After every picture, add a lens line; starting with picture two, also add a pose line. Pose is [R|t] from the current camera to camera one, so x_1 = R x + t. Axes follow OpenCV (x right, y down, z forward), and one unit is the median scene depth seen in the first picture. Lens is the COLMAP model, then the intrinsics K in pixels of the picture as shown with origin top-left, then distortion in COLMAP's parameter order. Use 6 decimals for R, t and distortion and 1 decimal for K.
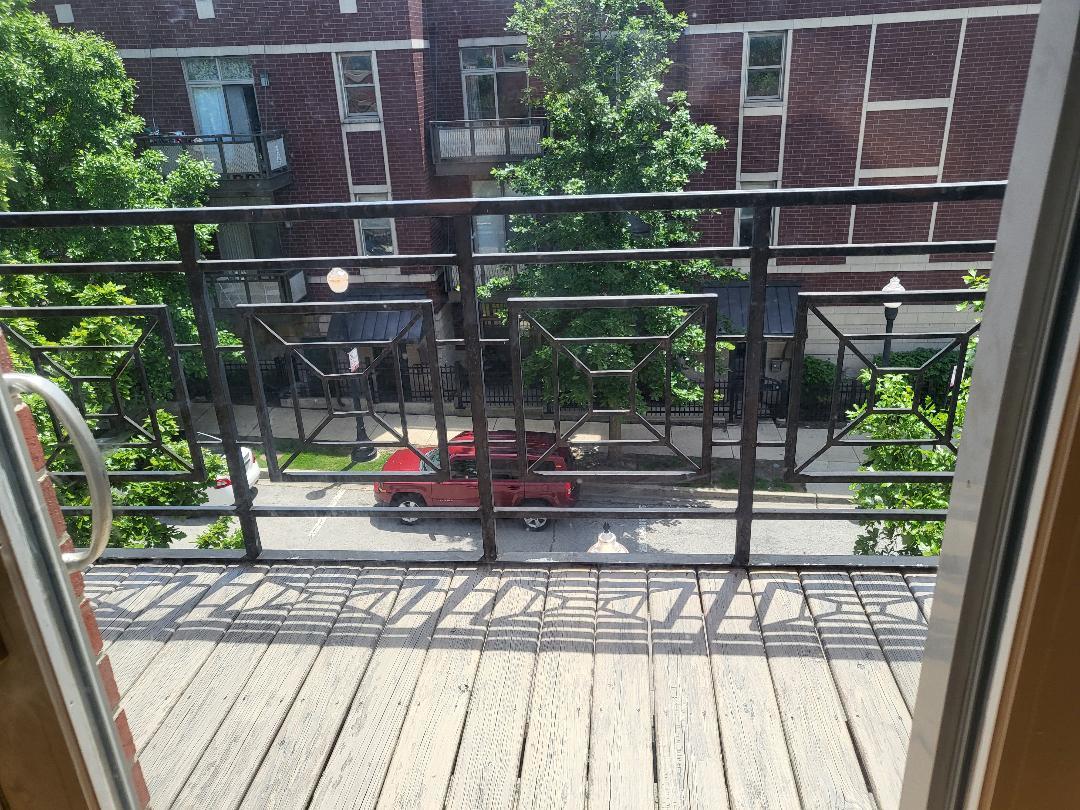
lens RADIAL K [[822.3, 0, 542.6], [0, 822.3, 403.0], [0, 0, 1]] dist [0.030144, 0.001110]
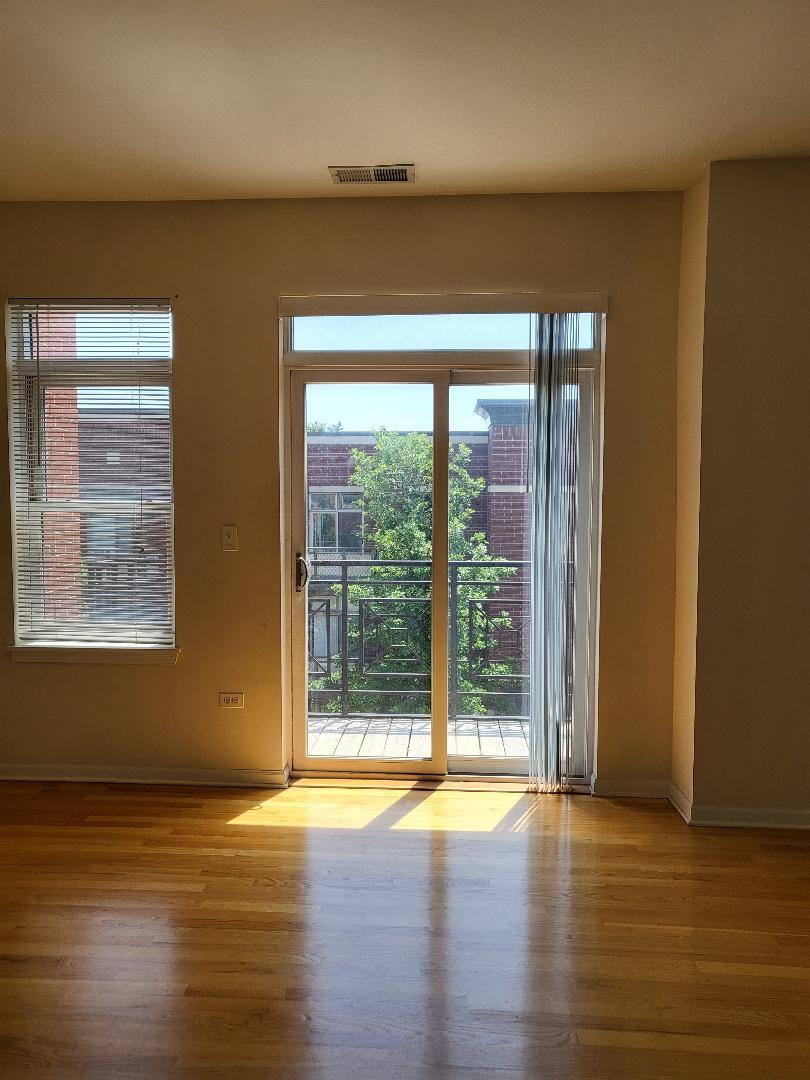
lens RADIAL K [[811.6, 0, 405.0], [0, 811.6, 540.0], [0, 0, 1]] dist [-0.024837, 0.002255]
pose [[0.998303, 0.042898, 0.039376, -0.001062], [-0.026822, 0.938976, -0.342936, 0.075284], [-0.051684, 0.341298, 0.938533, -0.188272]]
